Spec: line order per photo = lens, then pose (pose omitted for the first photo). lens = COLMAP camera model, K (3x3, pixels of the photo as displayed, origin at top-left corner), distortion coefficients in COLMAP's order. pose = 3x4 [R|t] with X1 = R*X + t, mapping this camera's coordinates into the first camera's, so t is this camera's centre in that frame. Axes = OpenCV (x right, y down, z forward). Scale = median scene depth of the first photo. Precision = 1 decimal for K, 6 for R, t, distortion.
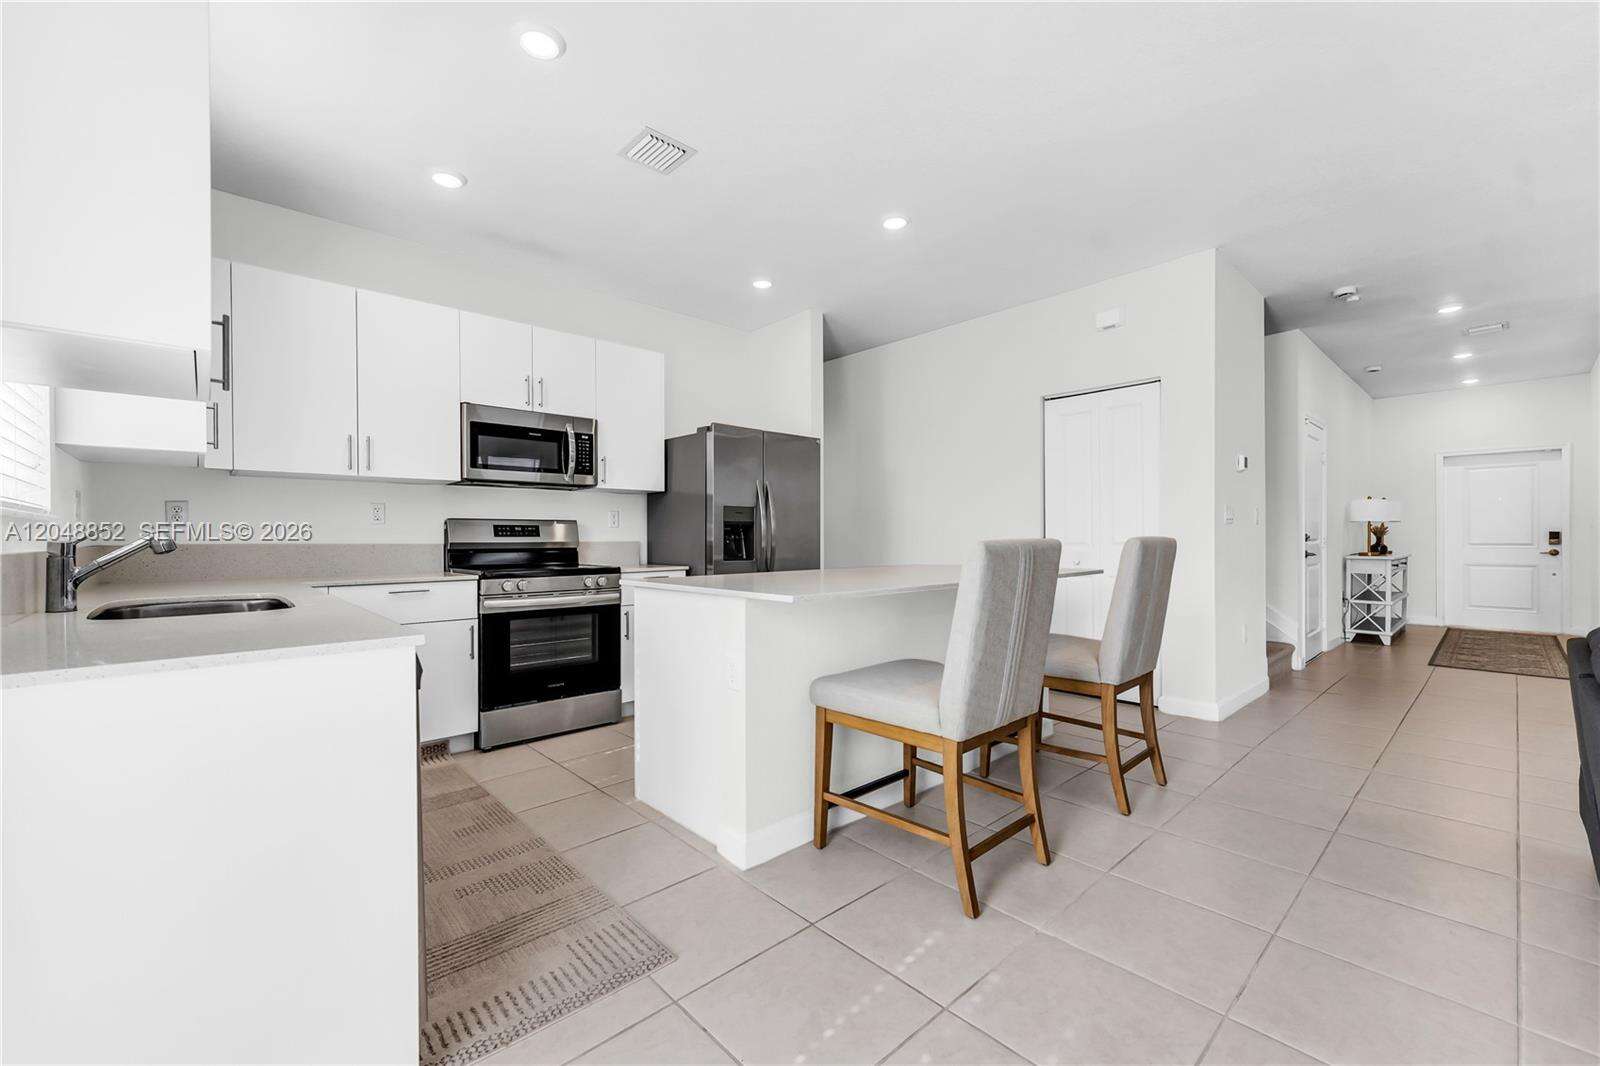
lens RADIAL K [[642.8, 0, 796.7], [0, 642.8, 542.6], [0, 0, 1]] dist [0.000637, 0.000092]
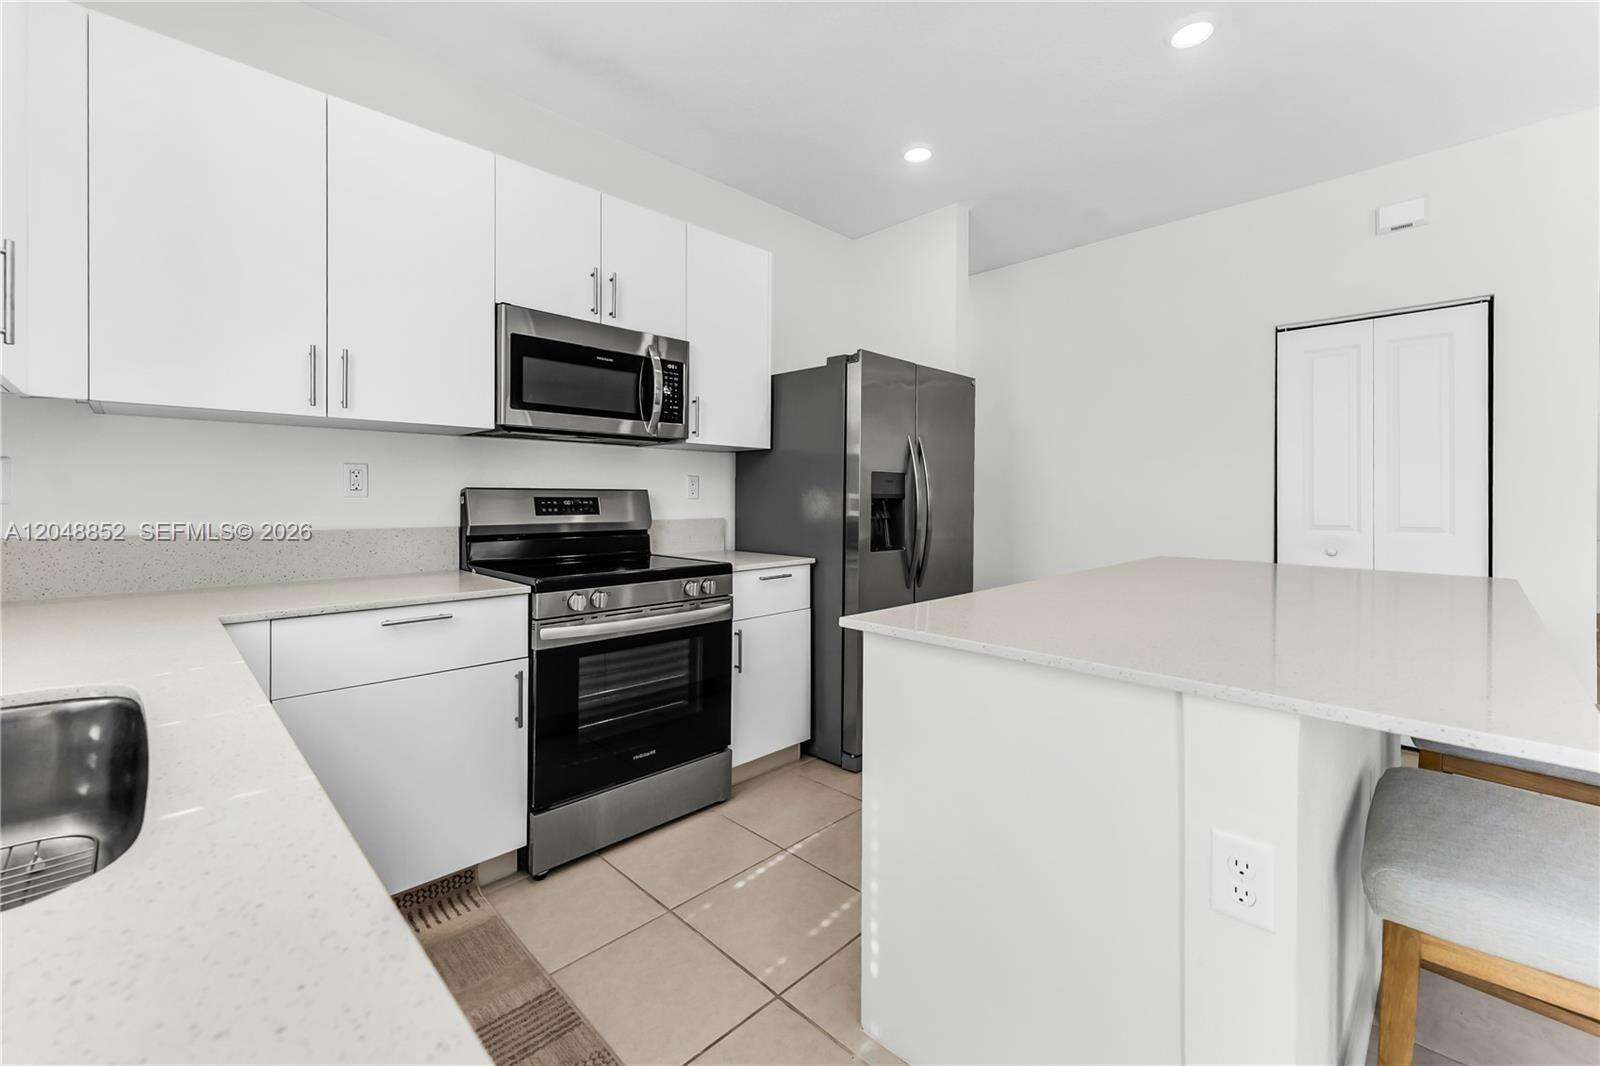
lens RADIAL K [[653.3, 0, 797.6], [0, 653.3, 498.7], [0, 0, 1]] dist [0.001582, 0.000038]
pose [[0.999186, 0.008413, 0.039455, -0.230339], [-0.008273, 0.999959, -0.003716, -0.025870], [-0.039484, 0.003387, 0.999214, 0.323713]]
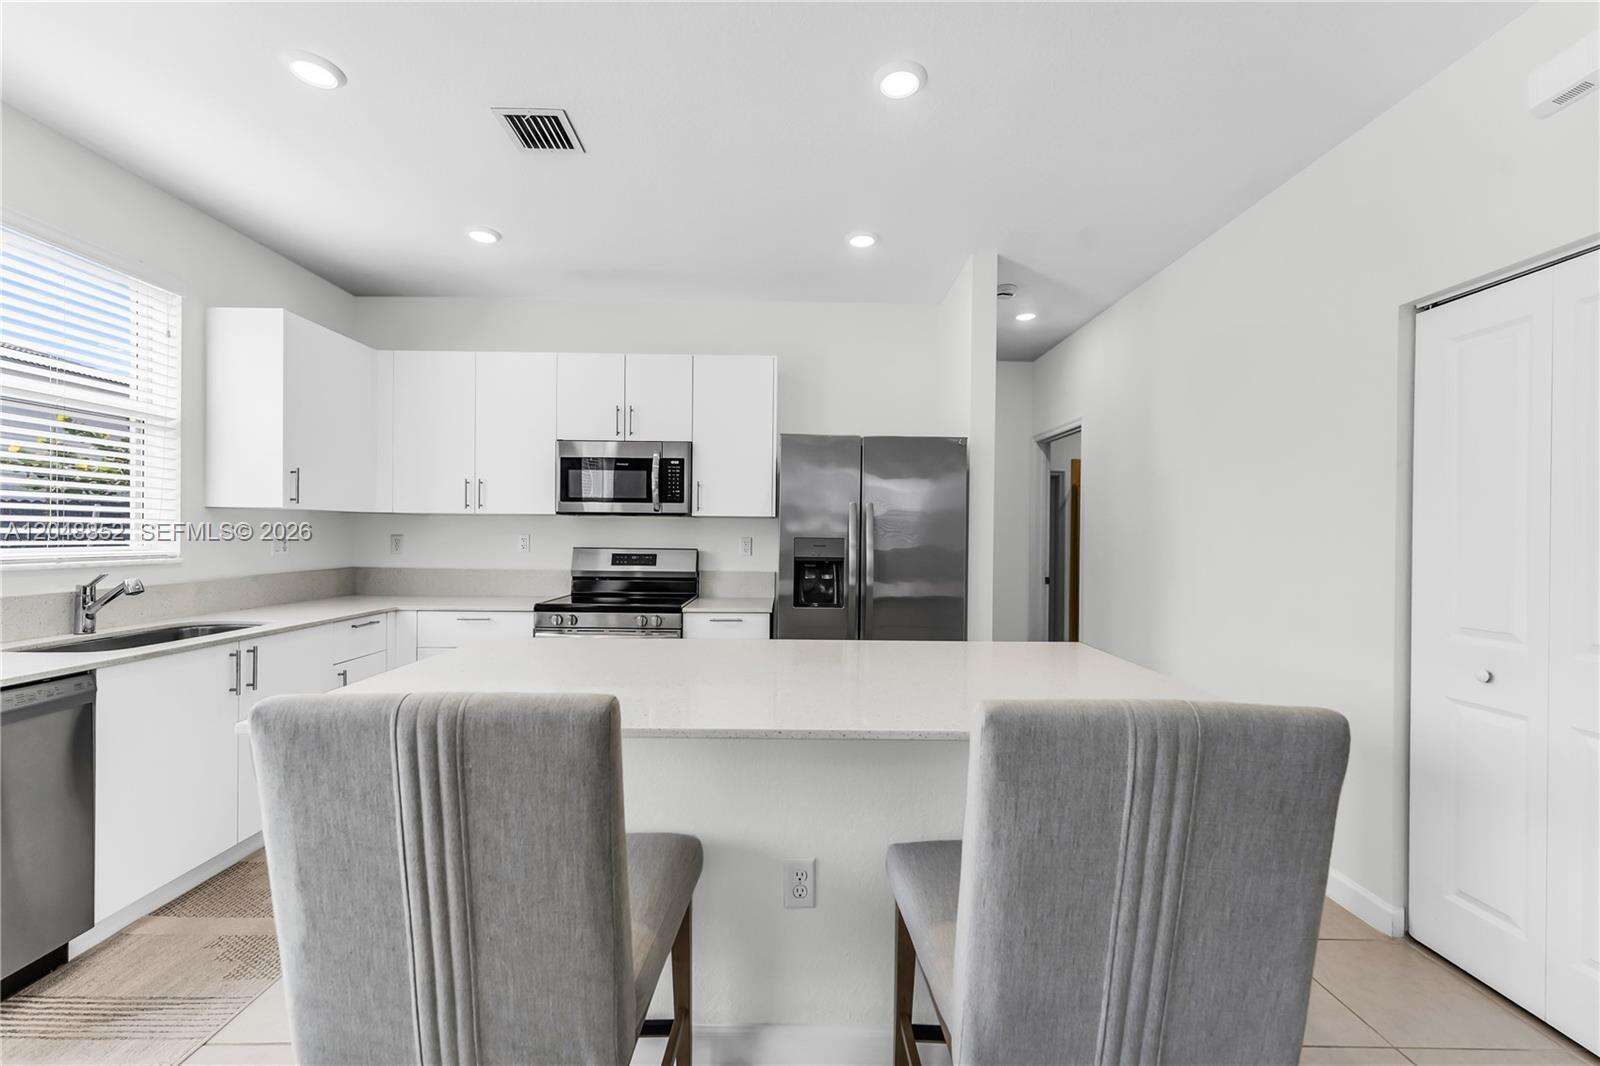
lens RADIAL K [[640.2, 0, 796.4], [0, 640.2, 534.4], [0, 0, 1]] dist [0.000875, -0.000315]
pose [[0.745464, 0.013559, -0.666408, 0.431619], [-0.020013, 0.999798, -0.002044, -0.062200], [0.666245, 0.014861, 0.745585, 0.435319]]
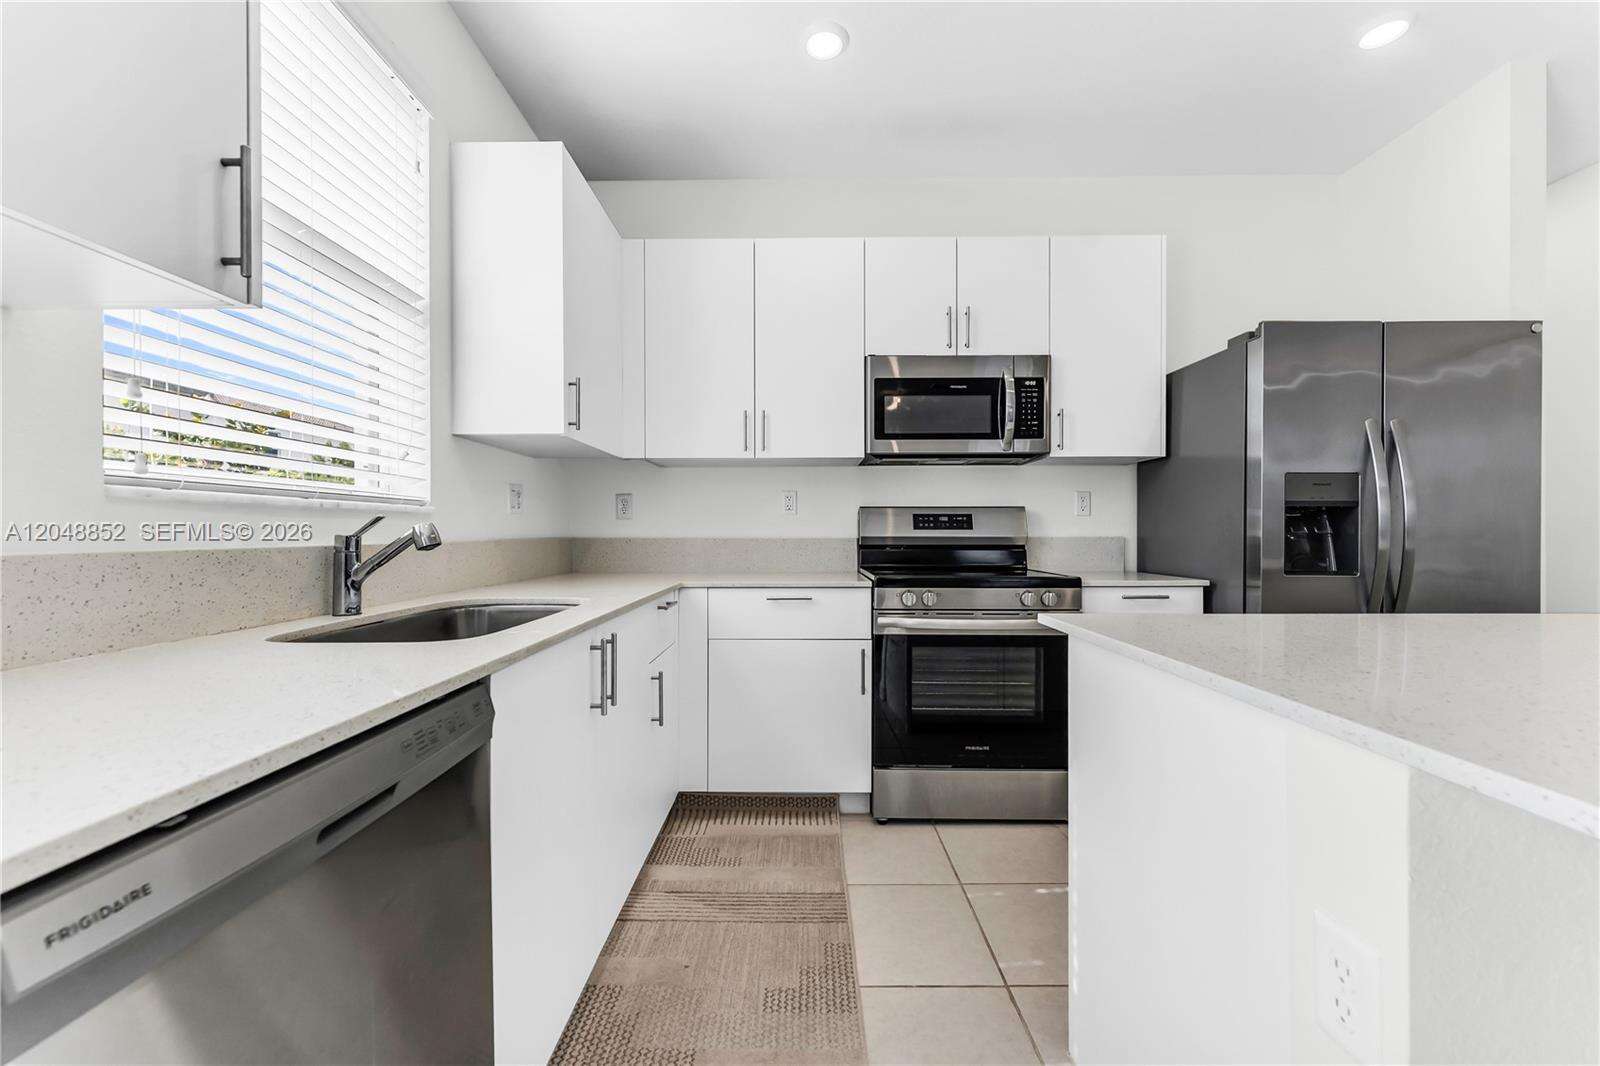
lens RADIAL K [[640.2, 0, 796.4], [0, 640.2, 534.4], [0, 0, 1]] dist [0.000875, -0.000315]
pose [[0.730164, 0.006196, -0.683244, -0.048120], [-0.007091, 0.999974, 0.001491, -0.003143], [0.683236, 0.003756, 0.730188, 0.344098]]
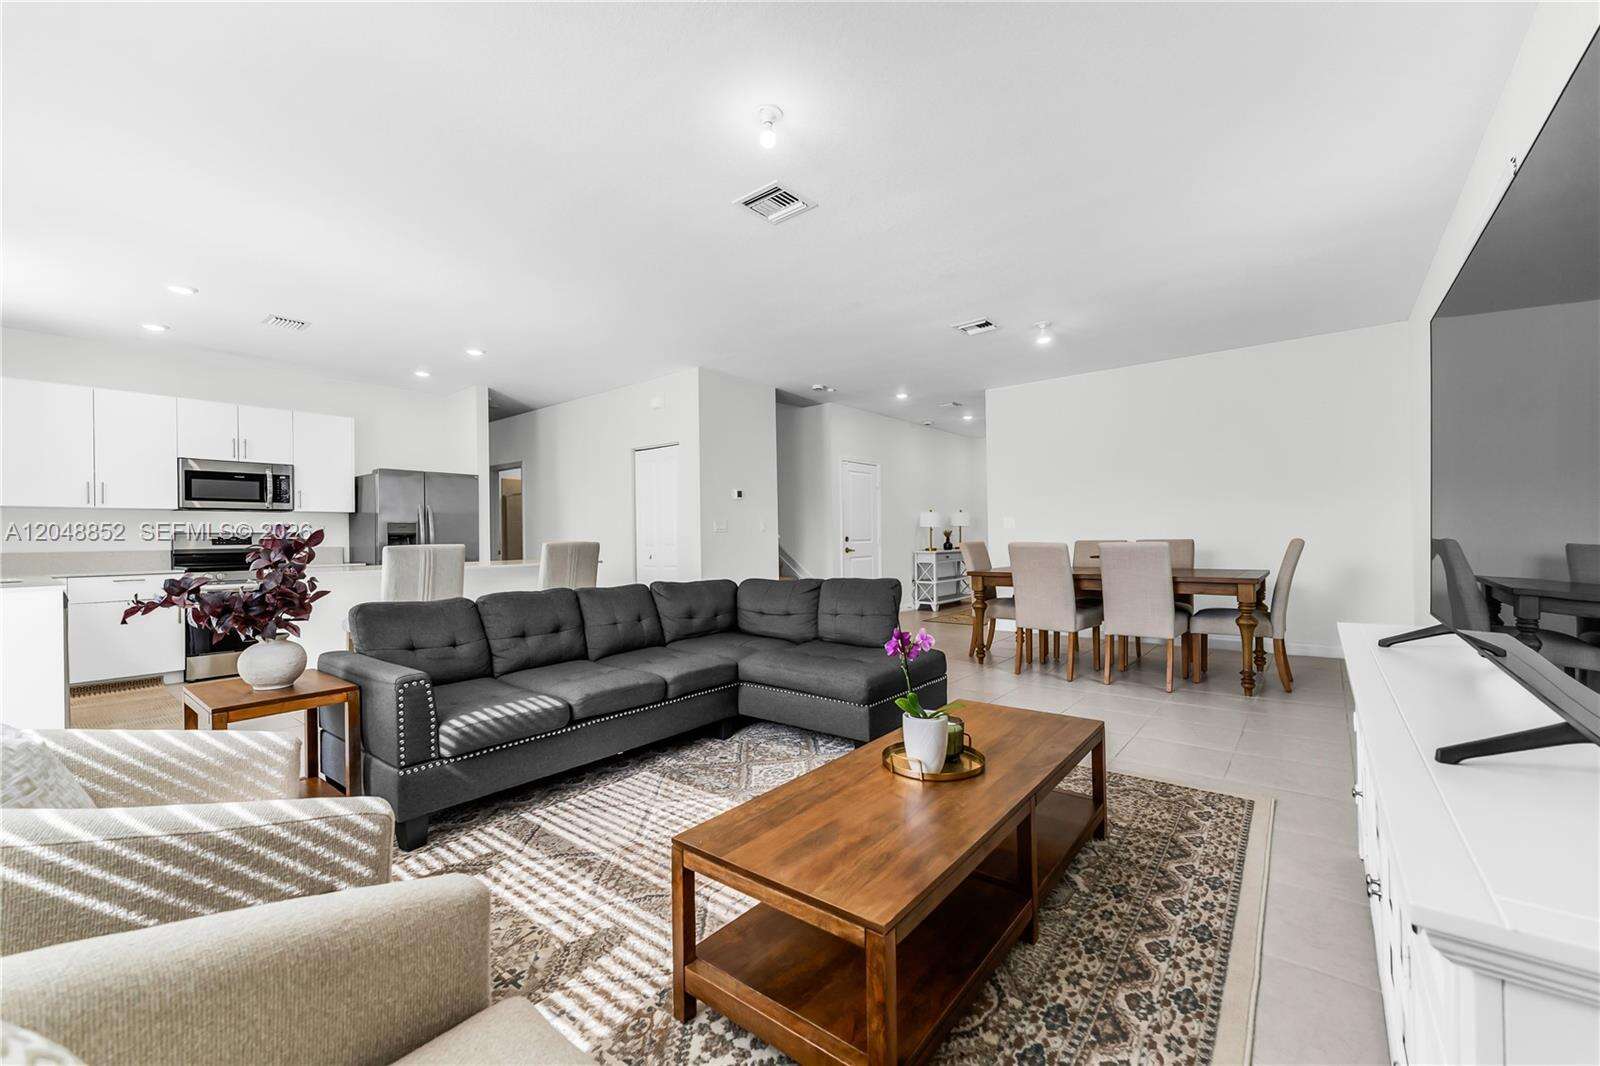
lens RADIAL K [[640.2, 0, 796.4], [0, 640.2, 534.4], [0, 0, 1]] dist [0.000875, -0.000315]
pose [[0.988269, -0.007663, 0.152533, 0.634233], [0.009543, 0.999887, -0.011601, -0.003038], [-0.152427, 0.012921, 0.988230, -0.661219]]
